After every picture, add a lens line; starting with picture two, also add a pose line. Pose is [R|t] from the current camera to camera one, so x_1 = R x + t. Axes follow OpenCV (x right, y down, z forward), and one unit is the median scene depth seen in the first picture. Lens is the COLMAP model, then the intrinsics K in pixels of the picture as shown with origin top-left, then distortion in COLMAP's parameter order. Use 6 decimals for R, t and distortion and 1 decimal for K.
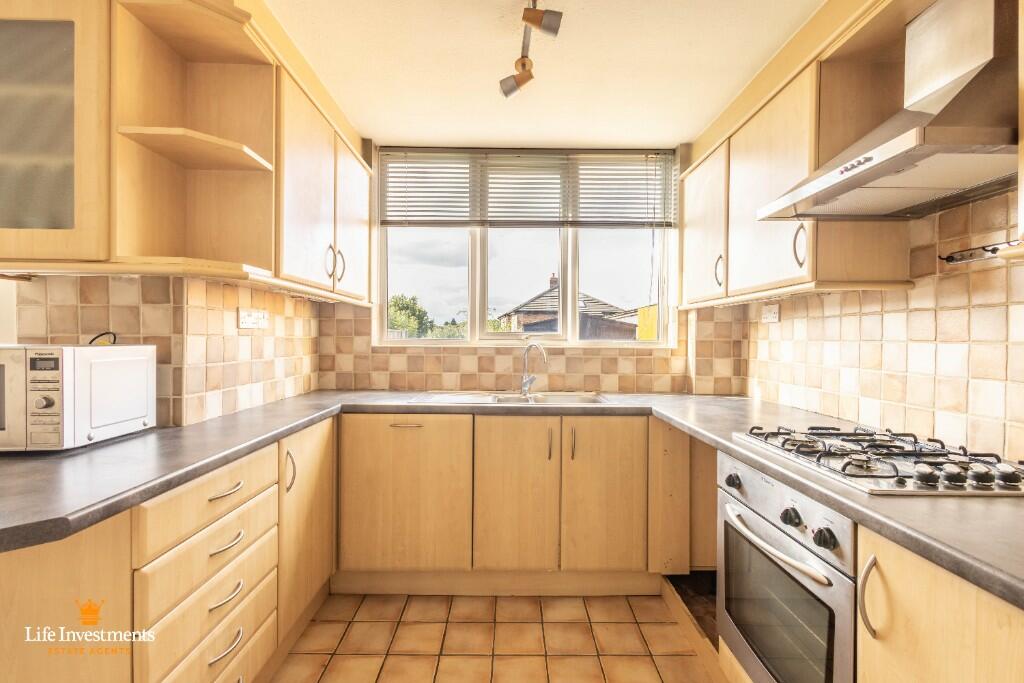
lens RADIAL K [[475.7, 0, 509.6], [0, 475.7, 338.6], [0, 0, 1]] dist [0.011068, -0.001811]
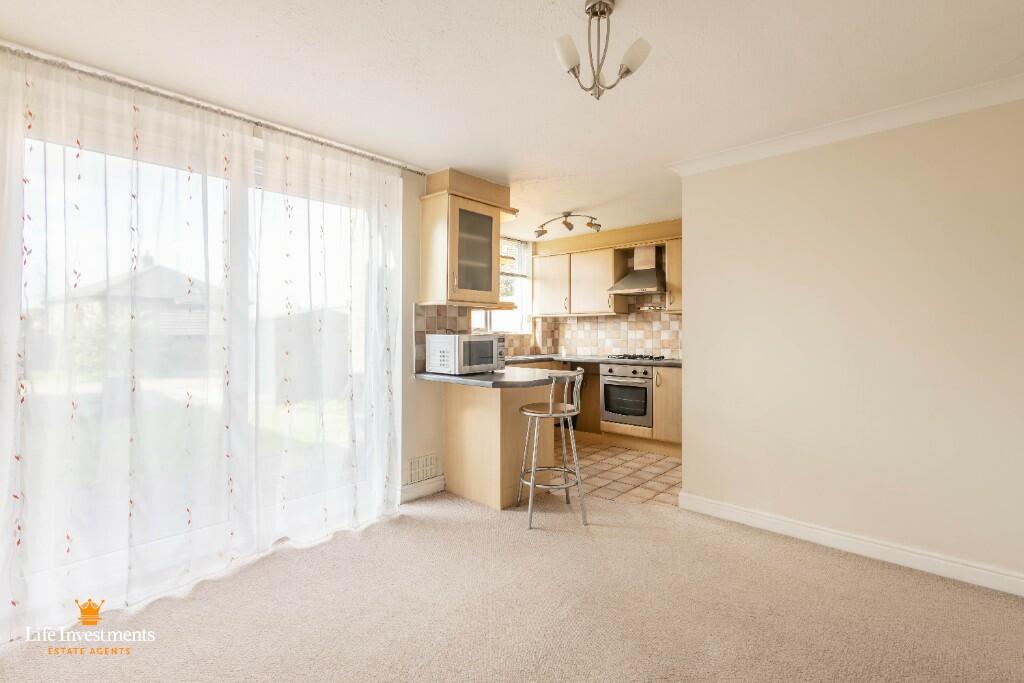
lens RADIAL K [[475.7, 0, 541.3], [0, 475.7, 325.4], [0, 0, 1]] dist [0.011068, -0.001811]
pose [[0.644227, 0.000360, 0.764834, -1.662094], [0.008198, 0.999939, -0.007376, -0.006958], [-0.764791, 0.011022, 0.644185, -0.570932]]
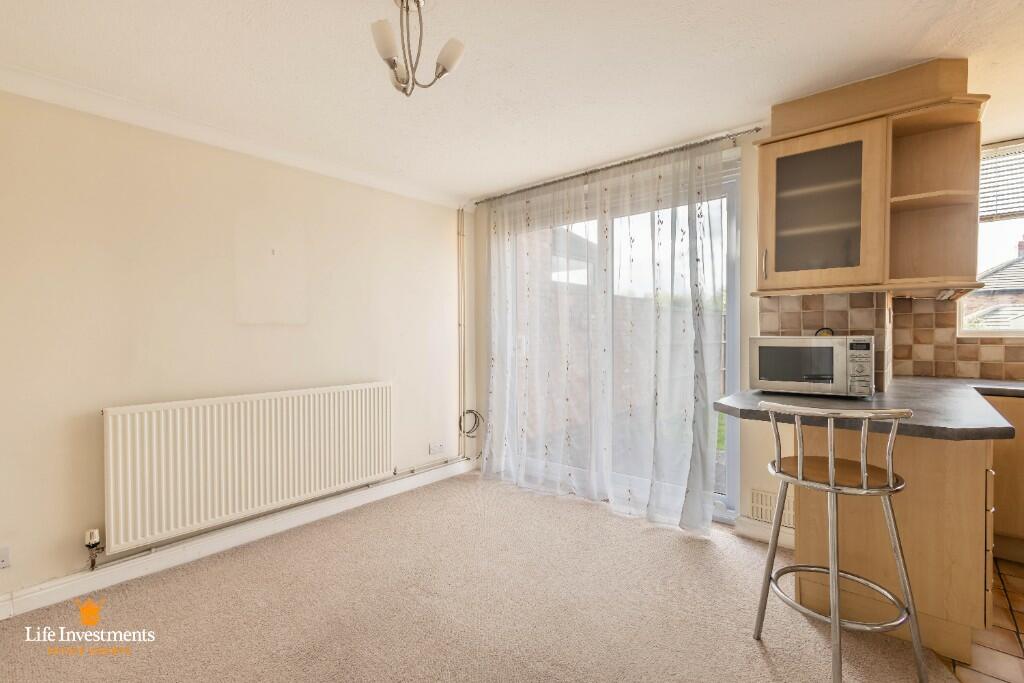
lens RADIAL K [[475.7, 0, 487.8], [0, 475.7, 339.5], [0, 0, 1]] dist [0.011068, -0.001811]
pose [[0.749277, -0.000652, -0.662257, -0.460025], [0.010762, 0.999879, 0.011192, -0.003189], [0.662170, -0.015513, 0.749193, -0.650519]]
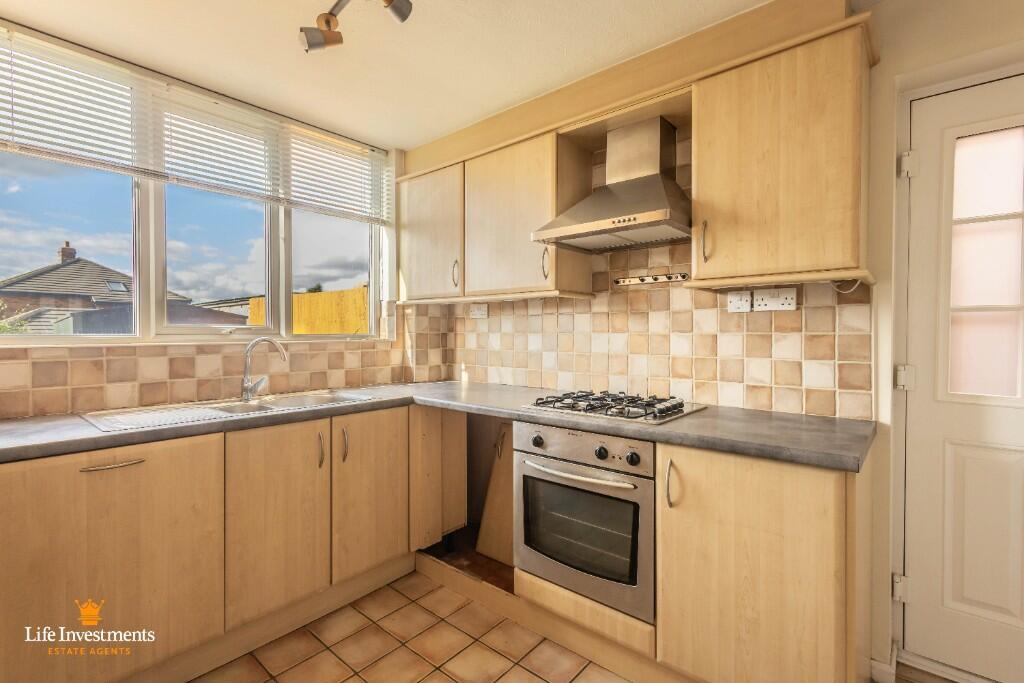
lens RADIAL K [[475.7, 0, 521.8], [0, 475.7, 335.4], [0, 0, 1]] dist [0.011068, -0.001811]
pose [[0.642211, -0.012577, 0.766424, -0.359192], [0.005760, 0.999916, 0.011582, -0.003047], [-0.766506, -0.003024, 0.642230, 0.133163]]
